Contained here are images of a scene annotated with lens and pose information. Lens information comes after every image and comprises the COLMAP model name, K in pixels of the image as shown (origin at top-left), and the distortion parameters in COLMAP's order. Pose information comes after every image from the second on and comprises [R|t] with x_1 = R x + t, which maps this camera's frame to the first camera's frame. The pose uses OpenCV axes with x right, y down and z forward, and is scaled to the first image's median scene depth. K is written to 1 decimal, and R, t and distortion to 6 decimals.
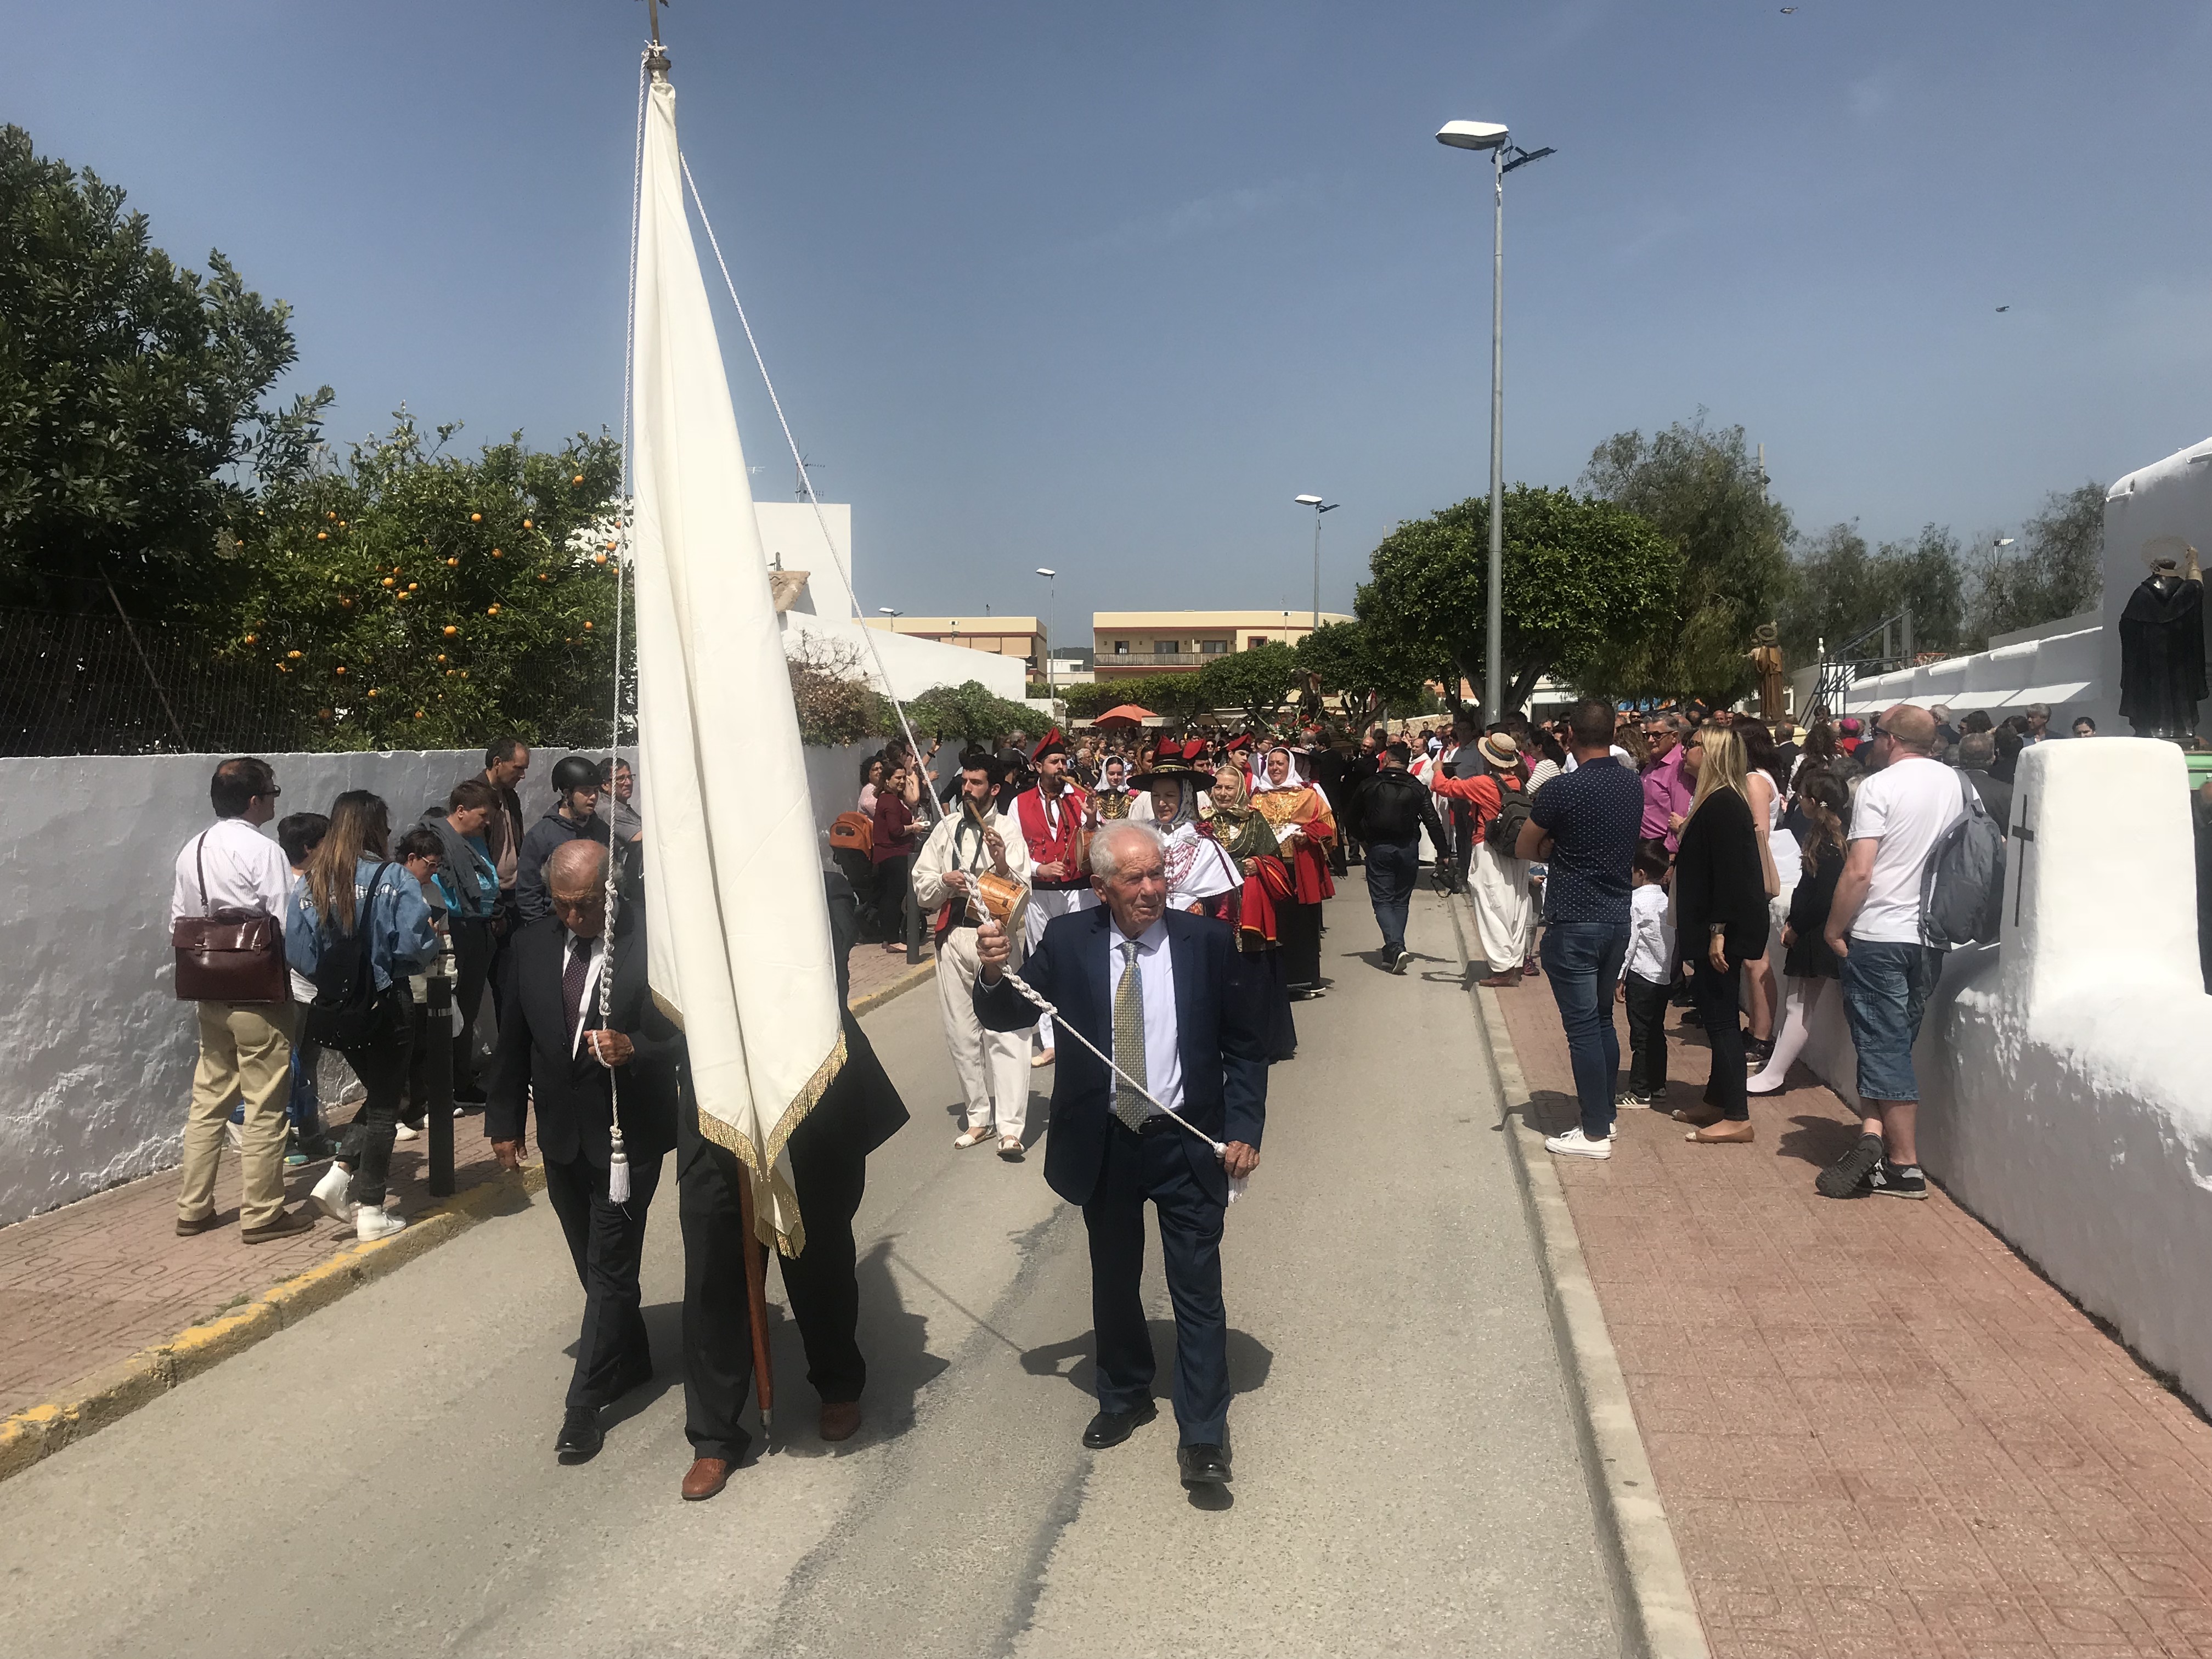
lens RADIAL K [[1826.9, 0, 1106.0], [0, 1826.9, 829.5], [0, 0, 1]] dist [0.005969, -0.007896]
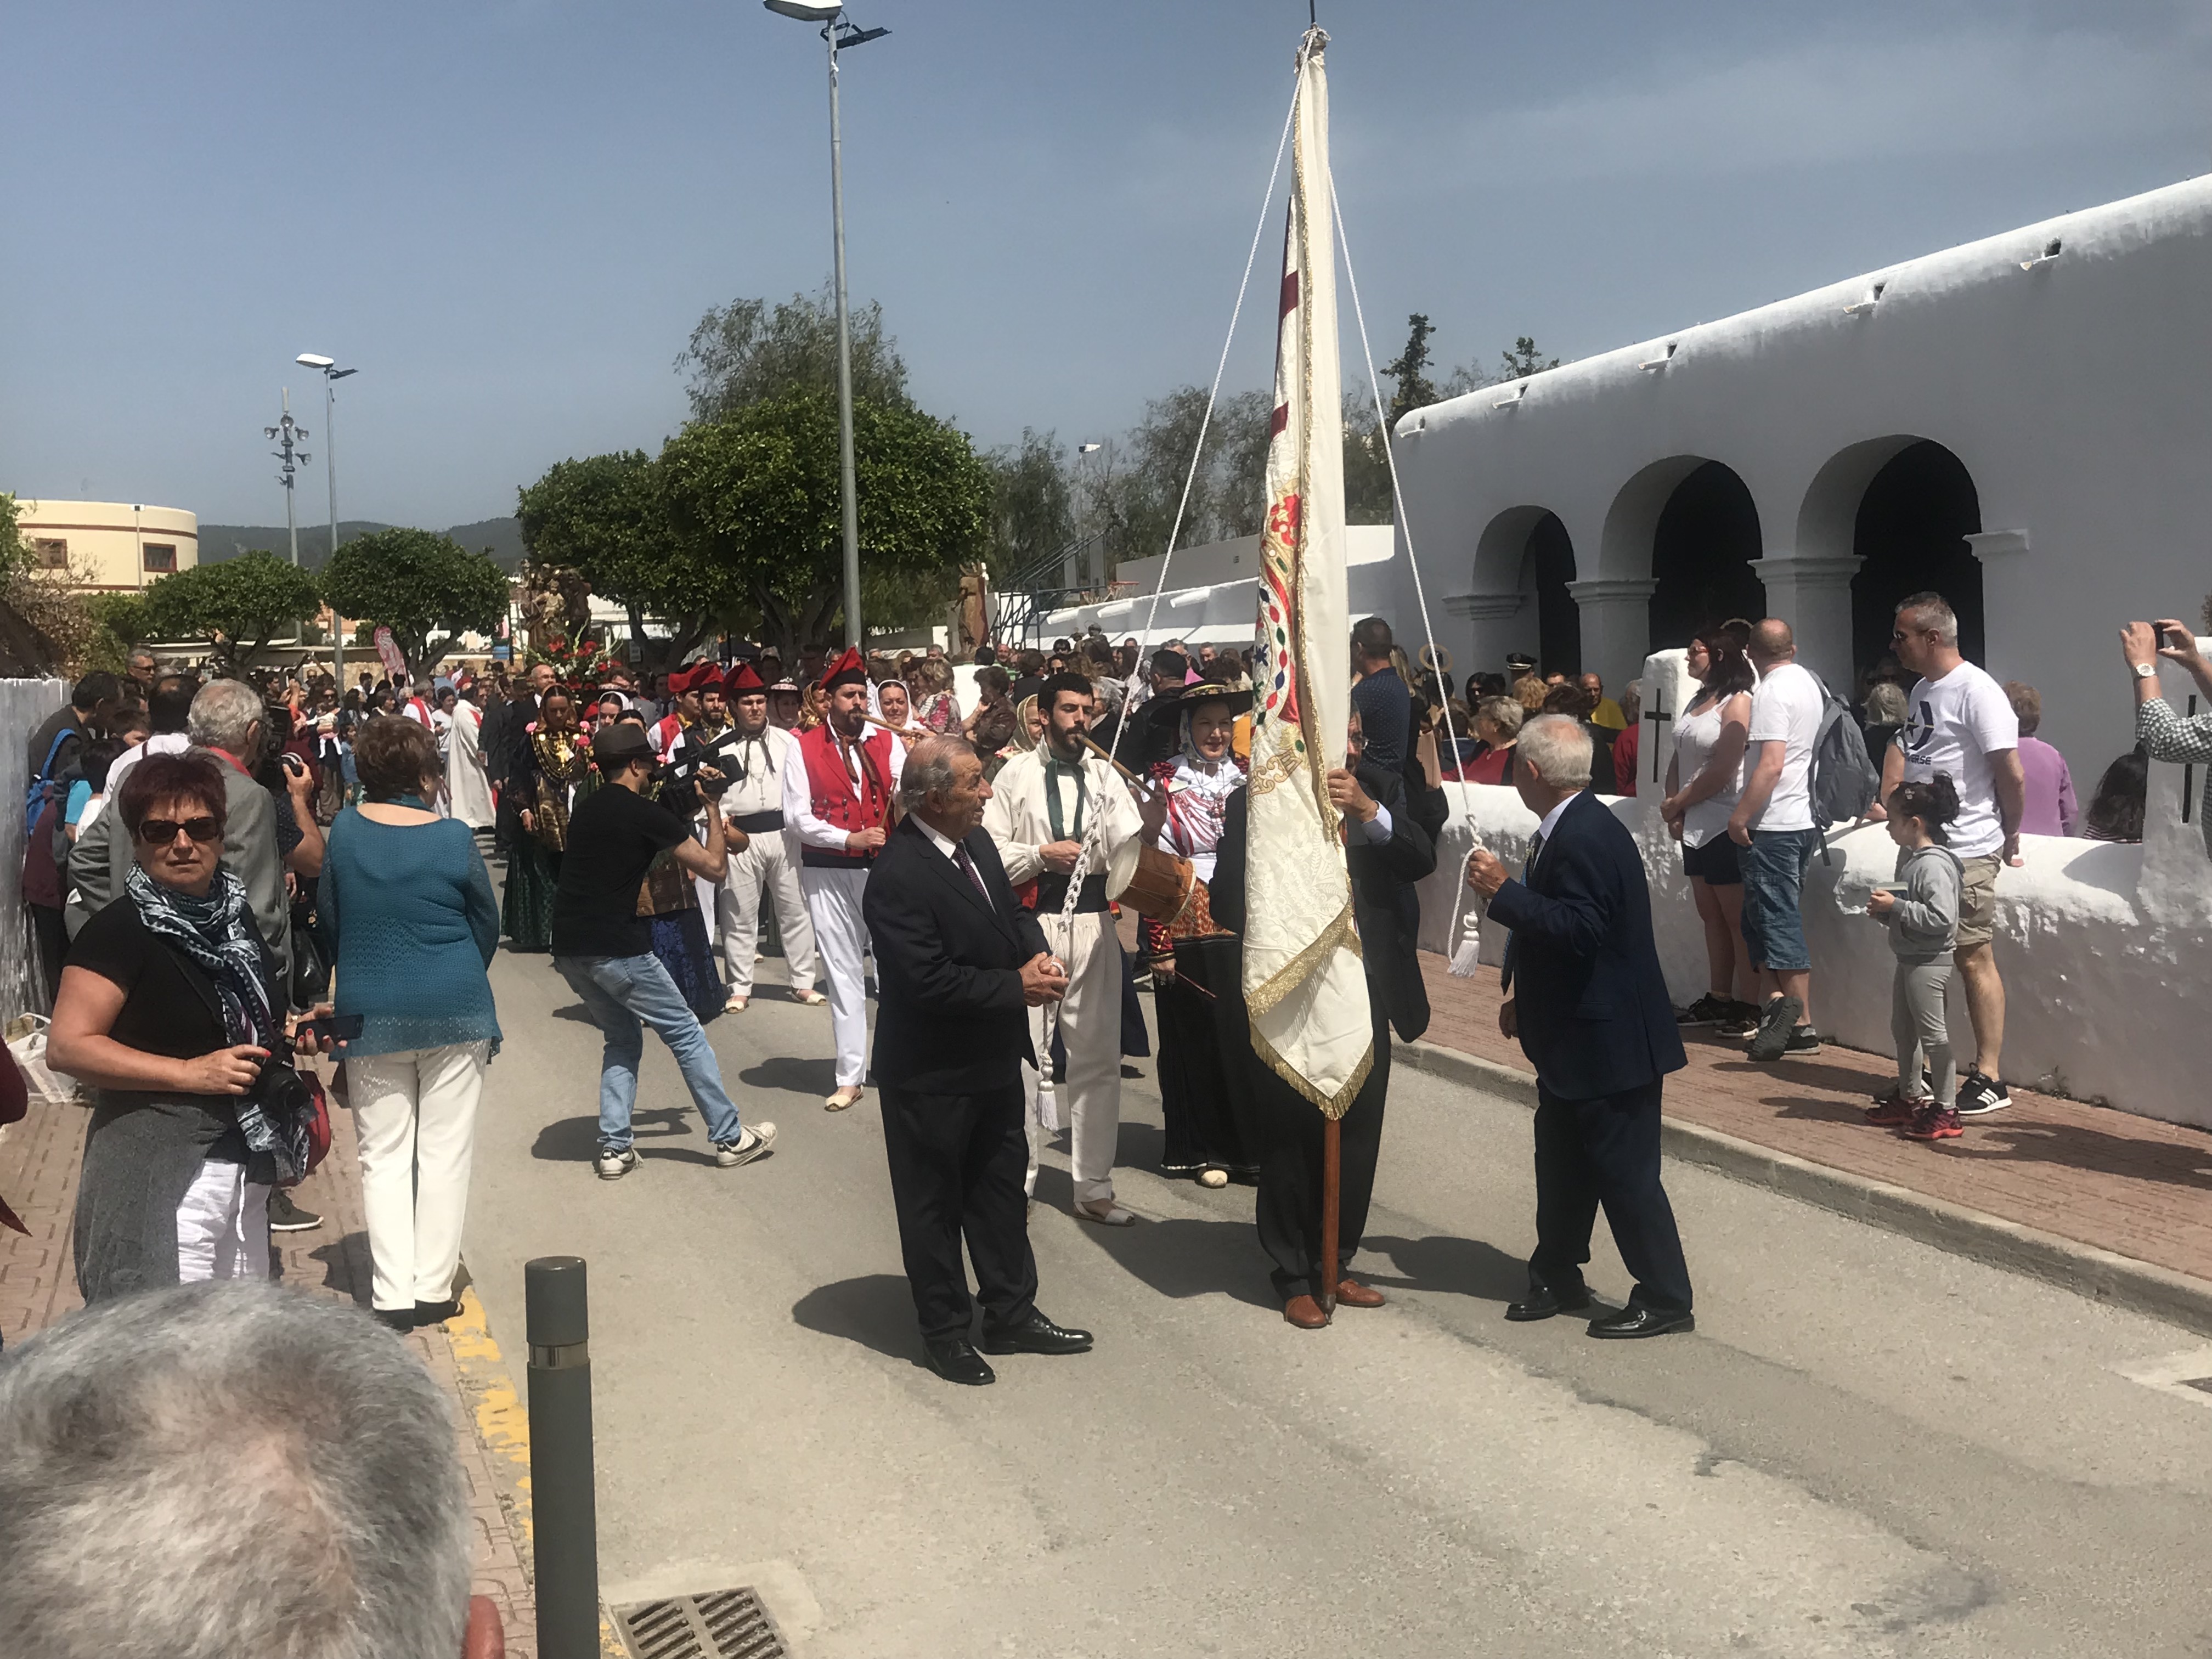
lens RADIAL K [[2626.7, 0, 1106.0], [0, 2626.7, 829.5], [0, 0, 1]] dist [0.012595, 0.004334]
pose [[0.879227, -0.030849, 0.475404, -0.265222], [0.029993, 0.999506, 0.009388, 0.017608], [-0.475458, 0.006004, 0.879718, -0.186255]]
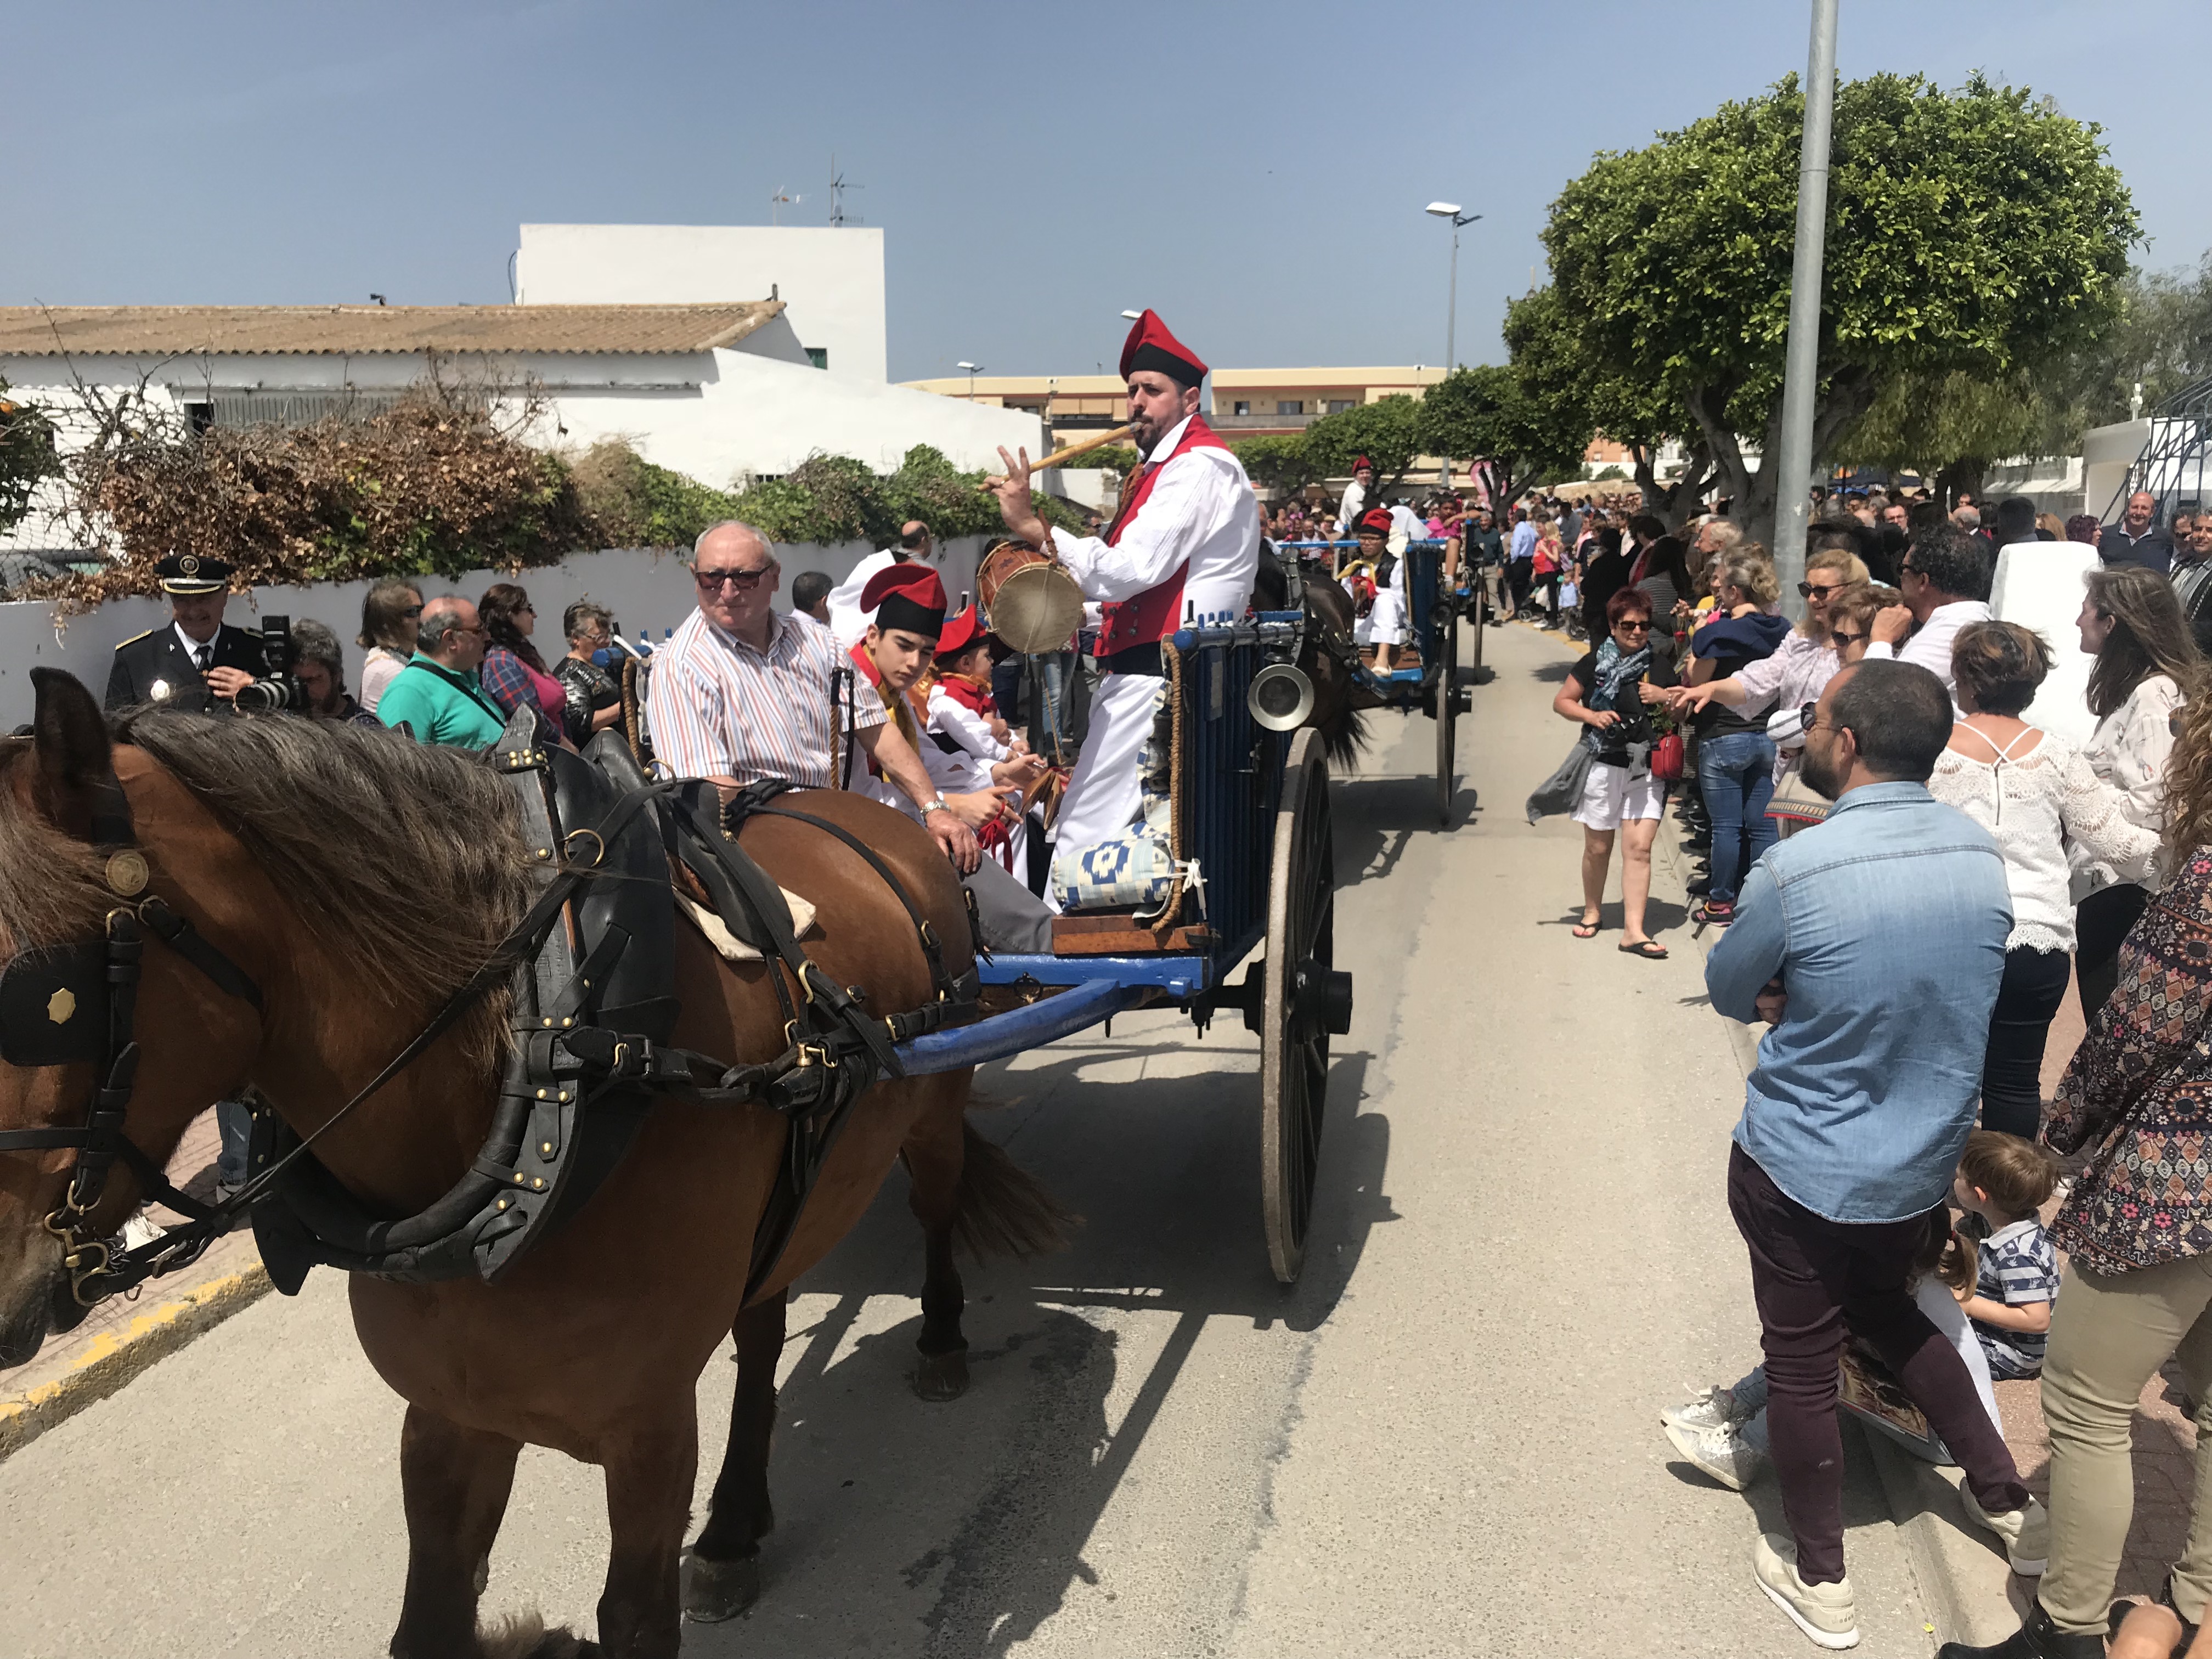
lens RADIAL K [[1780.4, 0, 1106.0], [0, 1780.4, 829.5], [0, 0, 1]] dist [0.000011, -0.002973]
pose [[0.997217, 0.013907, -0.073249, 0.055887], [-0.004170, 0.991316, 0.131439, -0.036015], [0.074441, -0.130767, 0.988614, 0.439127]]
